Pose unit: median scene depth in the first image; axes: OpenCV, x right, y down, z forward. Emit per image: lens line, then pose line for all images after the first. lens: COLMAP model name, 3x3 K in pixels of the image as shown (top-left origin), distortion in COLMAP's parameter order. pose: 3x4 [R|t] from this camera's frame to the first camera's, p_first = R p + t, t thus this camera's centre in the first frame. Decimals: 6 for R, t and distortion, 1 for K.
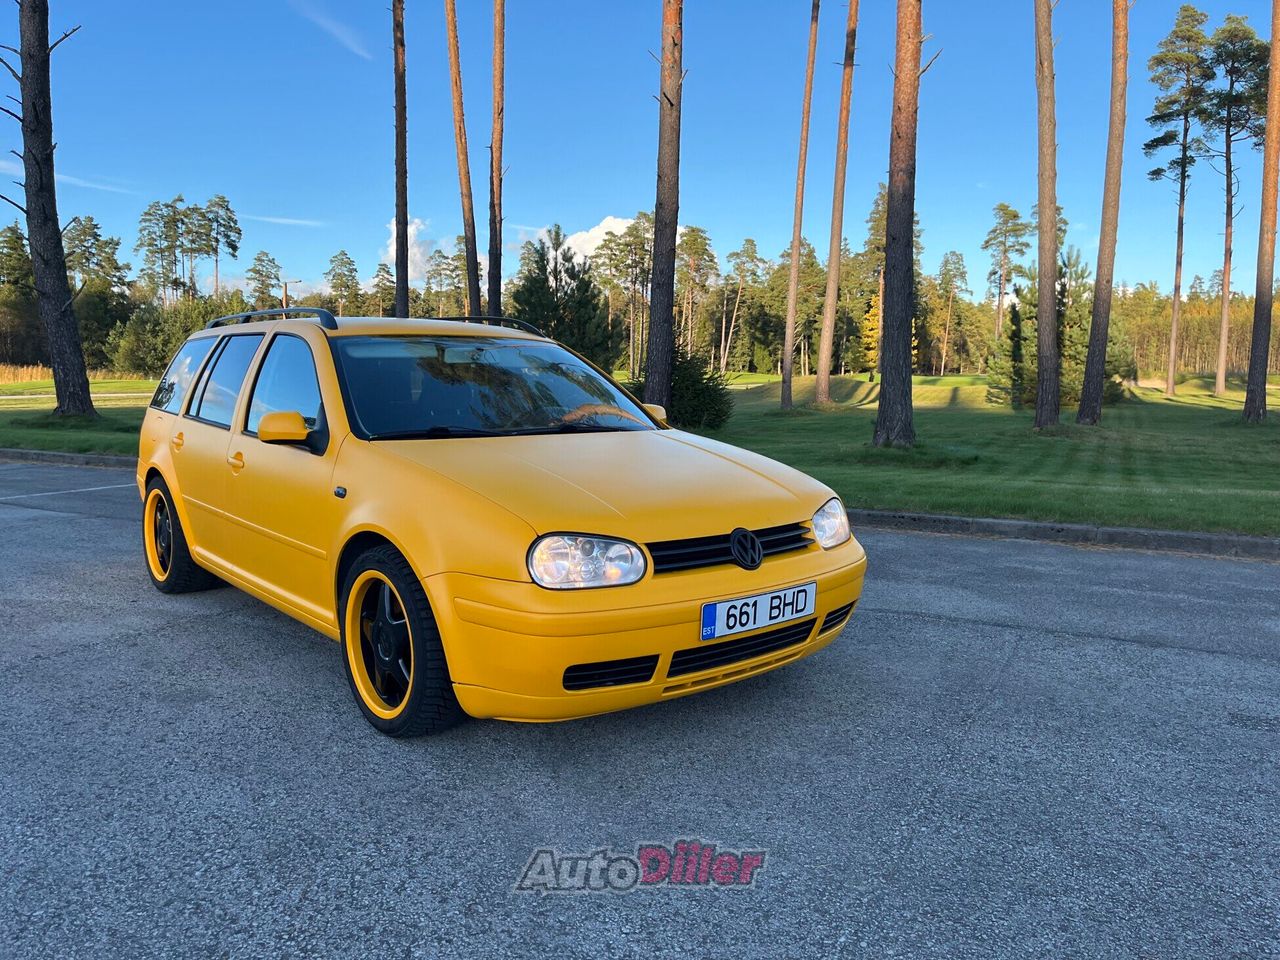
lens RADIAL K [[978.4, 0, 640.0], [0, 978.4, 480.0], [0, 0, 1]] dist [0.072671, -0.100744]
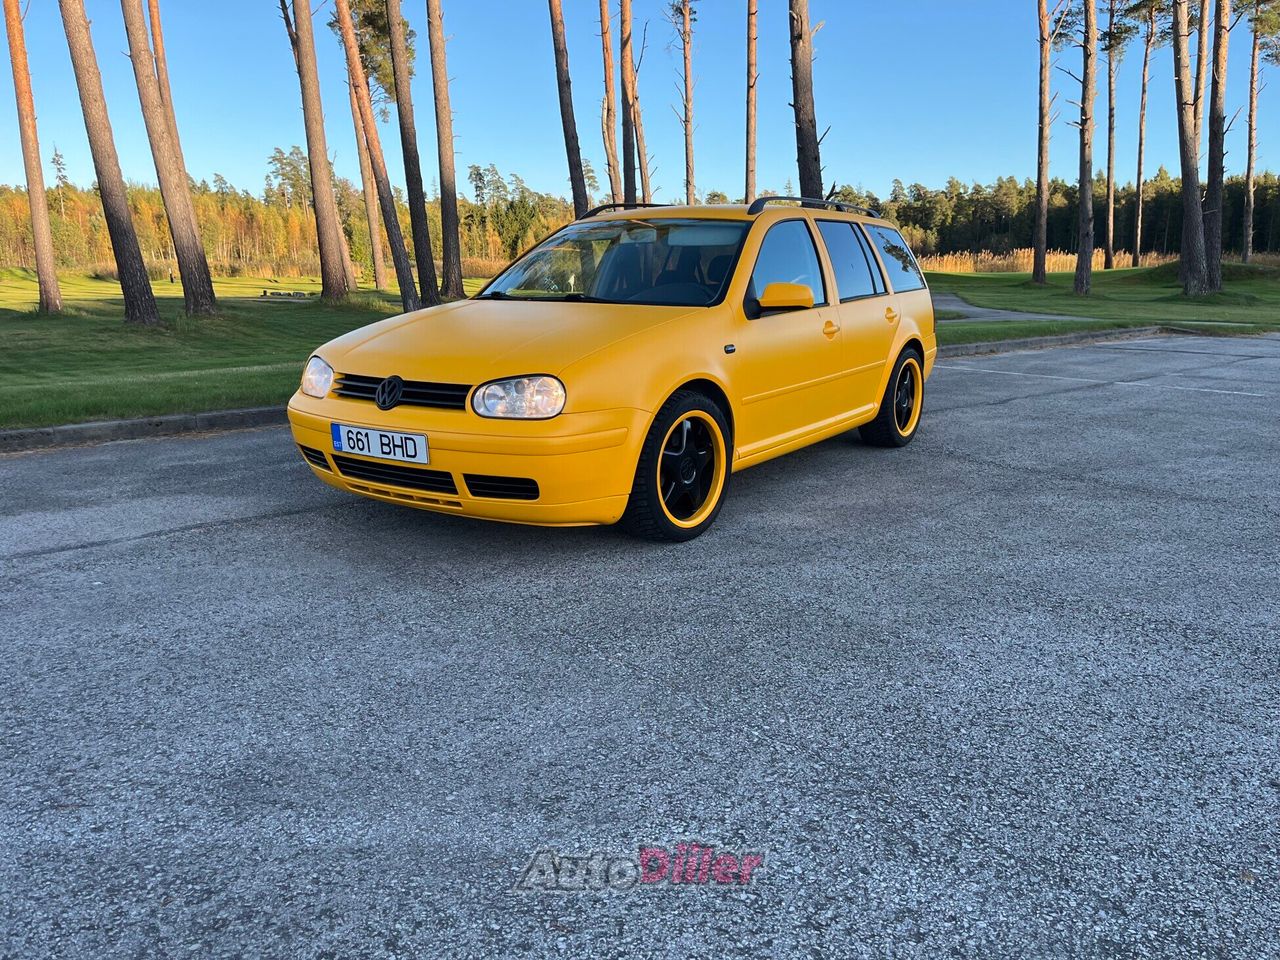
lens RADIAL K [[970.7, 0, 652.3], [0, 970.7, 479.3], [0, 0, 1]] dist [0.068950, -0.092135]
pose [[0.385234, -0.204481, 0.899879, -0.045751], [0.108792, 0.978405, 0.175751, -0.001961], [-0.916384, 0.030194, 0.399161, 0.037452]]
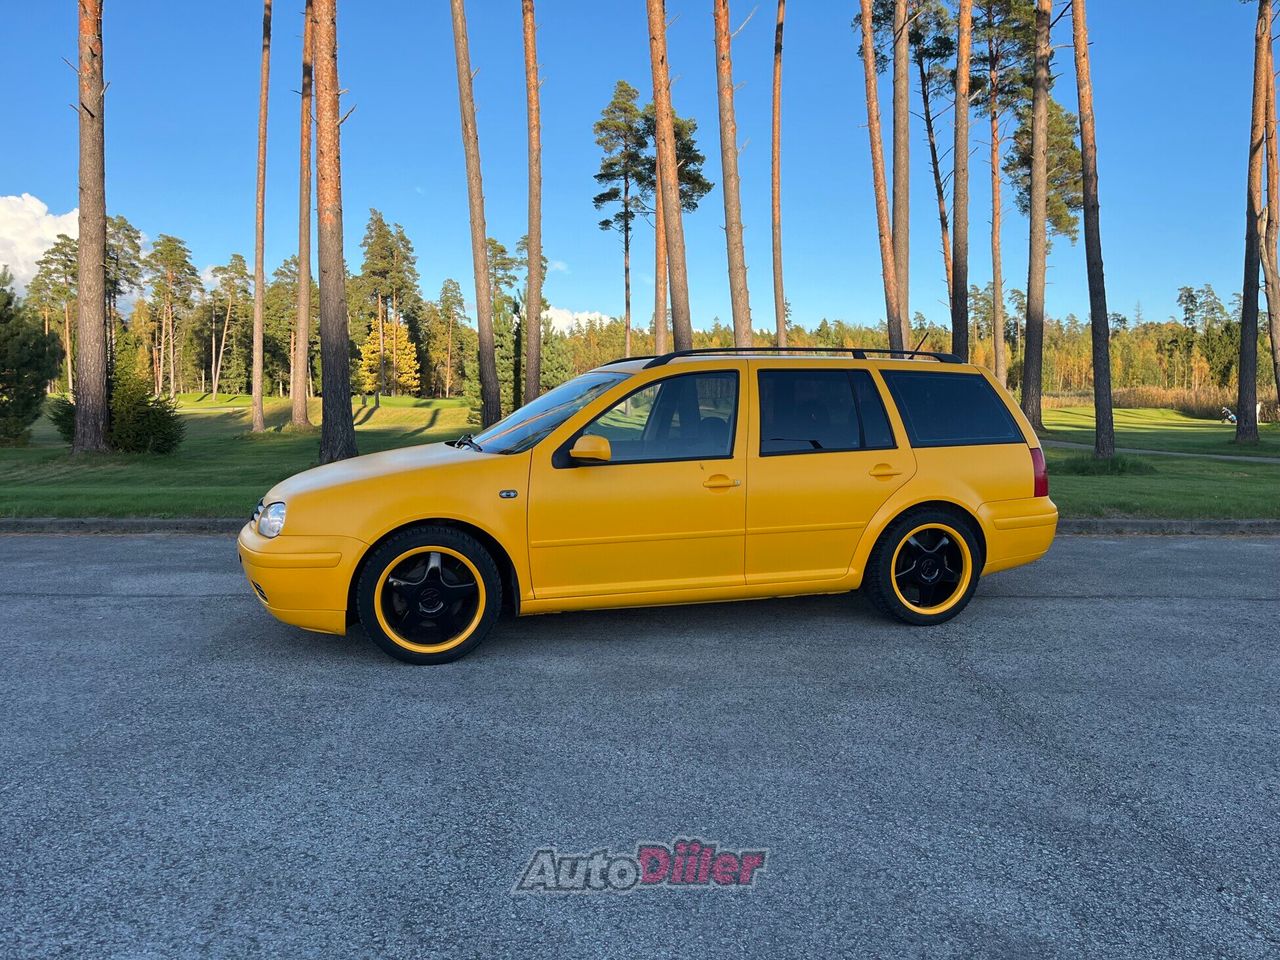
lens RADIAL K [[970.7, 0, 652.3], [0, 970.7, 479.3], [0, 0, 1]] dist [0.068950, -0.092135]
pose [[0.879082, -0.045865, 0.474459, 0.021822], [0.056457, 0.998372, -0.008093, 0.004313], [-0.473315, 0.033901, 0.880241, -0.042470]]
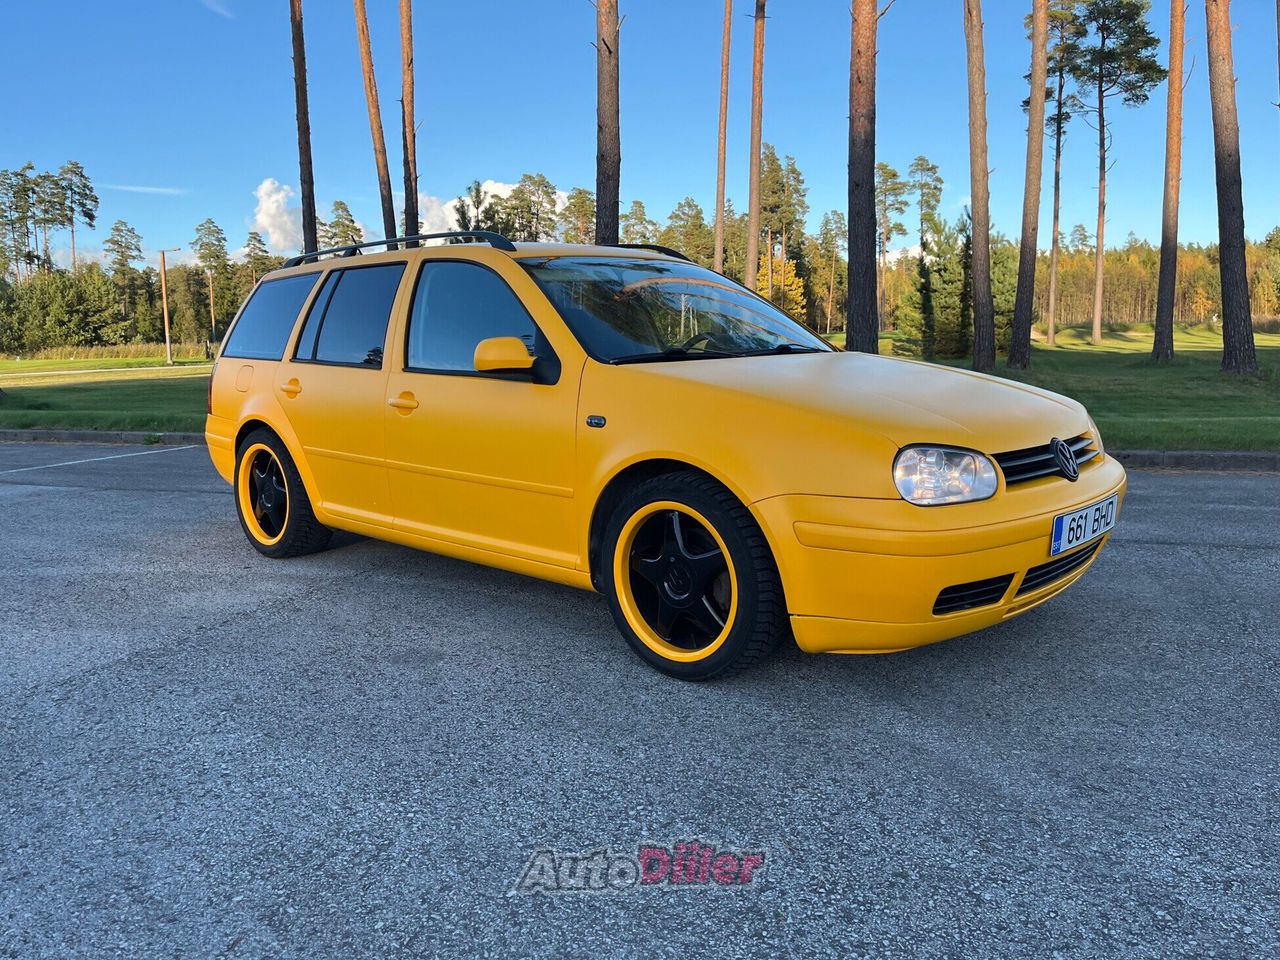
lens RADIAL K [[978.4, 0, 640.0], [0, 978.4, 480.0], [0, 0, 1]] dist [0.072671, -0.100744]
pose [[0.992975, -0.044934, 0.109459, -0.034226], [0.041163, 0.998487, 0.036470, 0.003314], [-0.110932, -0.031708, 0.993322, 0.009050]]
